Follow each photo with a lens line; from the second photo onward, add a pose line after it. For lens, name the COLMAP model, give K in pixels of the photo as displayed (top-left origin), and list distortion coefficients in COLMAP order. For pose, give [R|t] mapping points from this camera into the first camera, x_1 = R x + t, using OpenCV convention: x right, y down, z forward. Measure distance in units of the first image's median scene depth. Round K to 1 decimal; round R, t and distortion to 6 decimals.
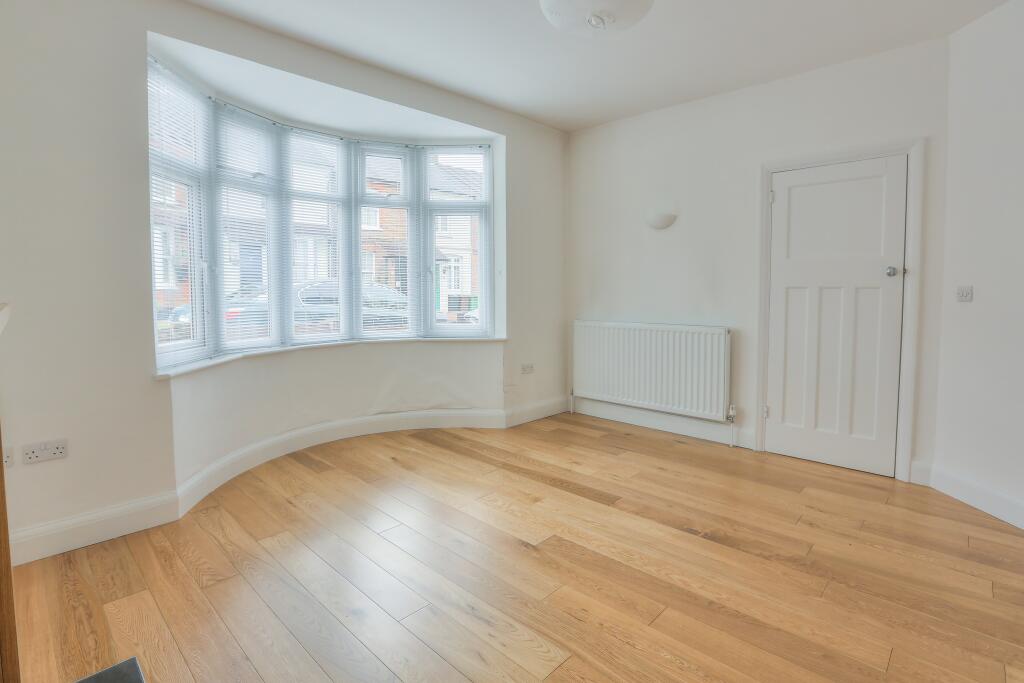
lens RADIAL K [[473.2, 0, 521.1], [0, 473.2, 318.5], [0, 0, 1]] dist [-0.053786, 0.021335]
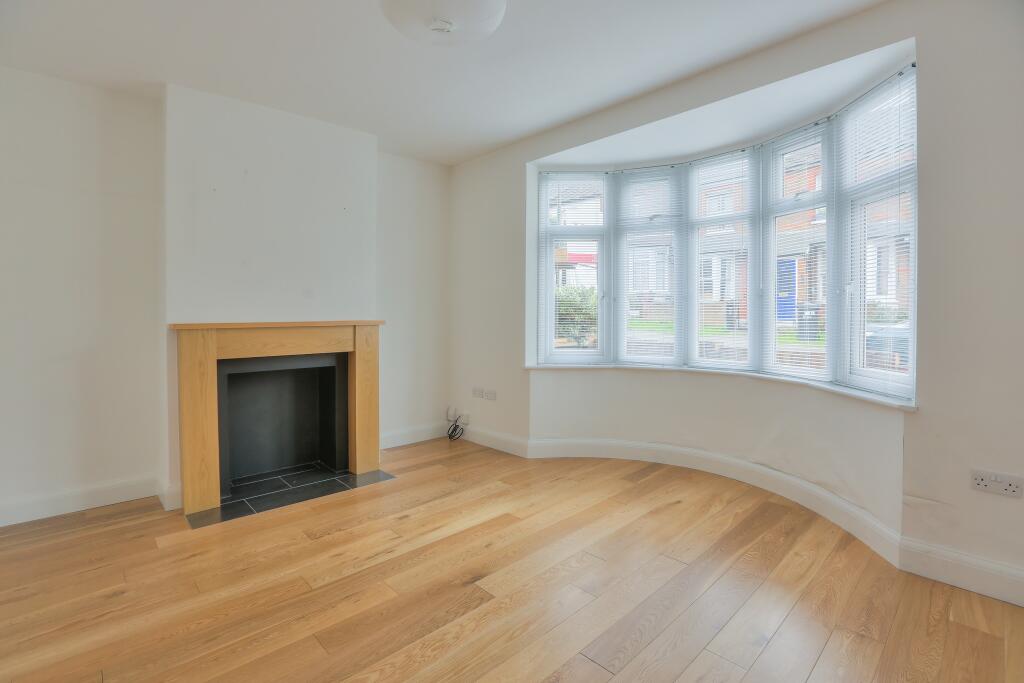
lens RADIAL K [[473.2, 0, 521.1], [0, 473.2, 318.5], [0, 0, 1]] dist [-0.053786, 0.021335]
pose [[-0.016919, 0.015333, -0.999739, 0.650535], [-0.057036, 0.998239, 0.016275, -0.054523], [0.998229, 0.057297, -0.016015, 0.715960]]
